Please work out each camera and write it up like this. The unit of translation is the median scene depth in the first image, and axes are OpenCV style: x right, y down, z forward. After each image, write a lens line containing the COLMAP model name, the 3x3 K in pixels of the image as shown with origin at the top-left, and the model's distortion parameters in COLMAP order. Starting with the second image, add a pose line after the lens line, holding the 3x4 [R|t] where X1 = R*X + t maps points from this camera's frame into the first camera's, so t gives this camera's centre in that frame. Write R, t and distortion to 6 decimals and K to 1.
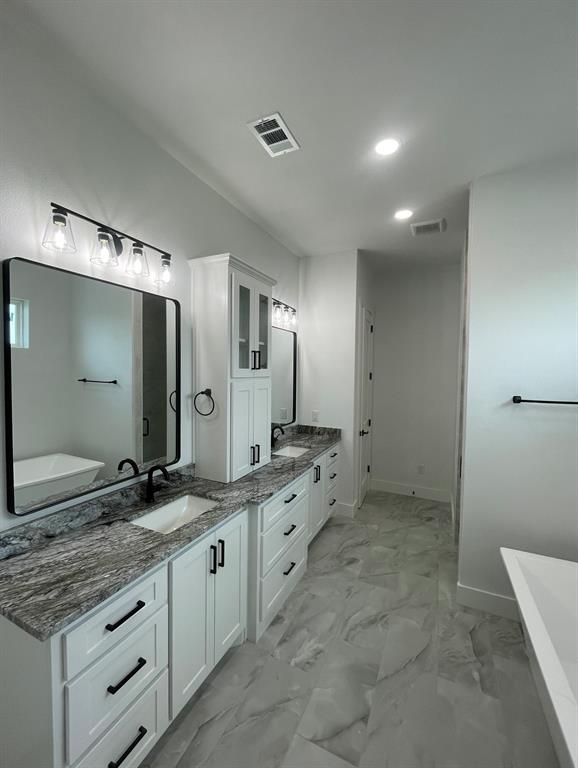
lens RADIAL K [[323.0, 0, 287.7], [0, 323.0, 375.4], [0, 0, 1]] dist [-0.002246, -0.000562]
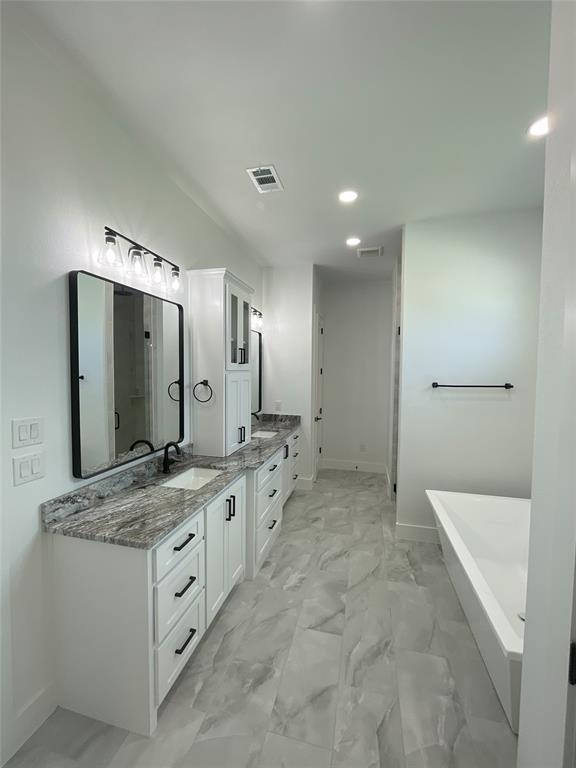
lens RADIAL K [[323.0, 0, 286.7], [0, 323.0, 375.4], [0, 0, 1]] dist [-0.002246, -0.000562]
pose [[0.978989, -0.007274, 0.203785, -0.220687], [0.006808, 0.999972, 0.002991, 0.027216], [-0.203801, -0.001541, 0.979011, -0.258634]]
